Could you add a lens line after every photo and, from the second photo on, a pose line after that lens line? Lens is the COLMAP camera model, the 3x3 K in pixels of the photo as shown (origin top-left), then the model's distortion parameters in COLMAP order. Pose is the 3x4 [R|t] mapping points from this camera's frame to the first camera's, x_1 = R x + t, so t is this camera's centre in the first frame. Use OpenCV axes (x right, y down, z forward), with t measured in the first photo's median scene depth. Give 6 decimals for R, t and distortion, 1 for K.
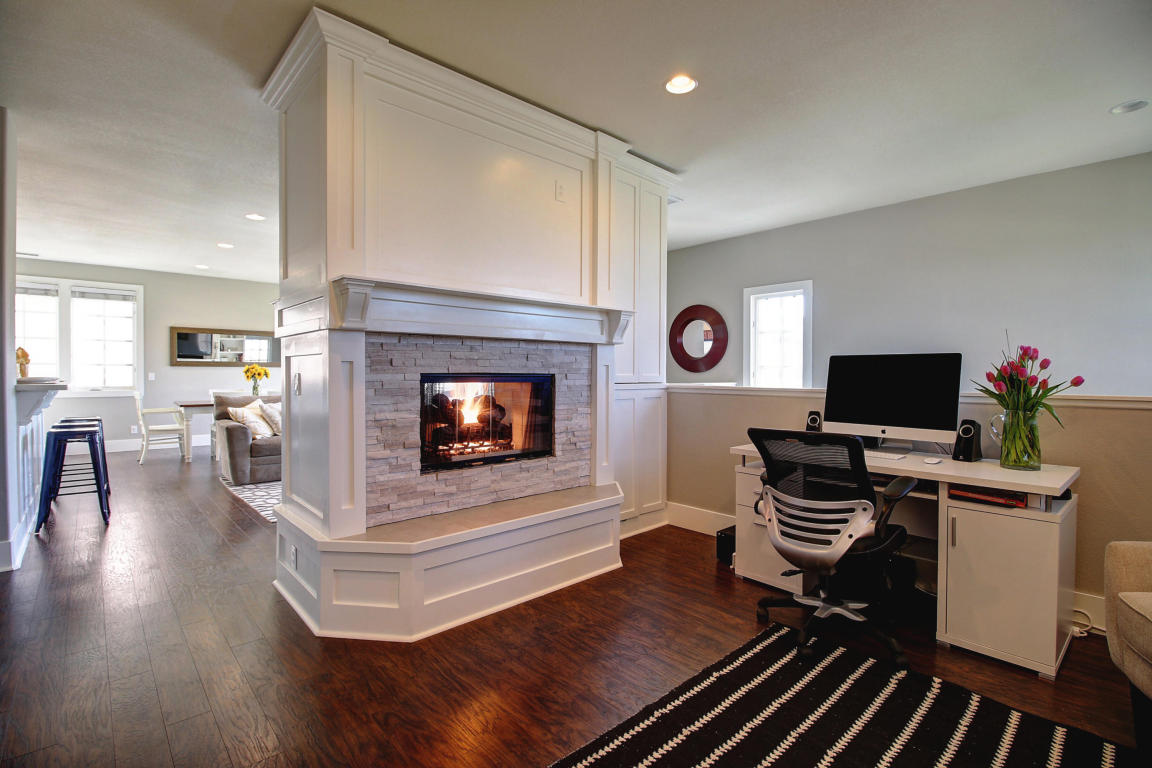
lens RADIAL K [[536.8, 0, 578.8], [0, 536.8, 380.1], [0, 0, 1]] dist [-0.005863, -0.009635]
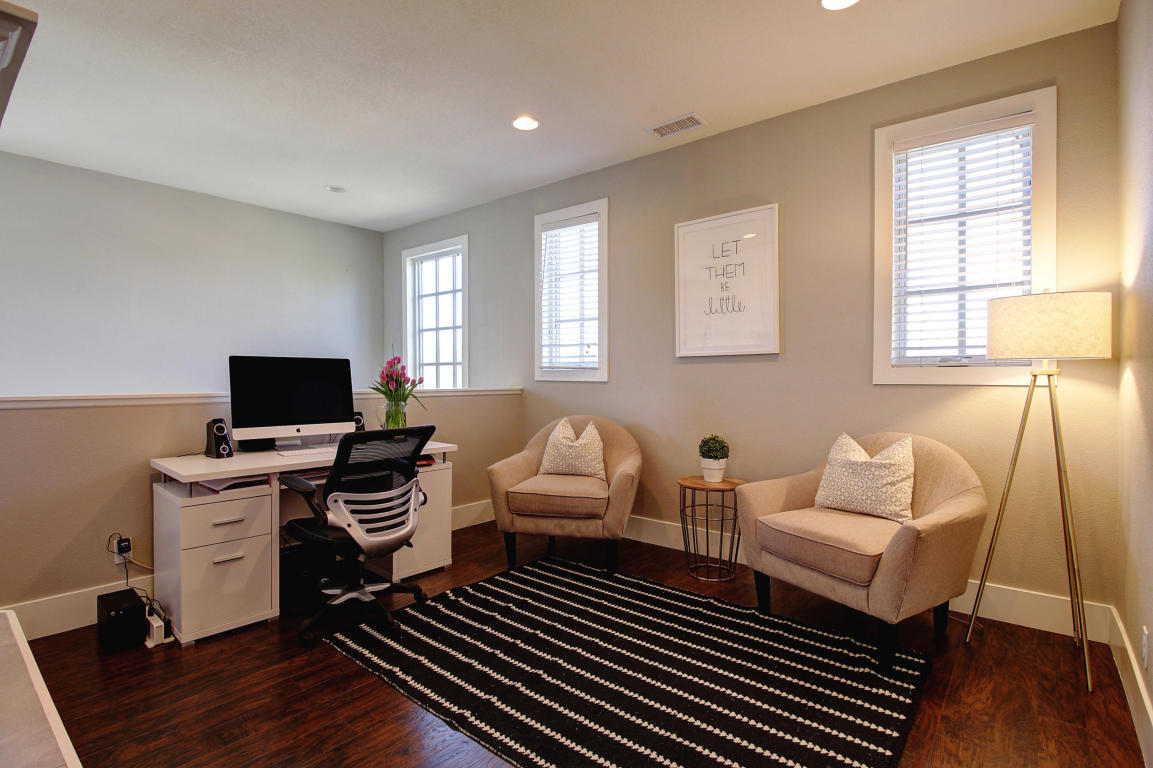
lens RADIAL K [[555.4, 0, 579.6], [0, 555.4, 378.9], [0, 0, 1]] dist [-0.003801, -0.003099]
pose [[-0.133156, -0.009673, 0.991048, -0.643442], [0.011380, 0.999872, 0.011288, -0.012411], [-0.991030, 0.012781, -0.133029, 0.652672]]
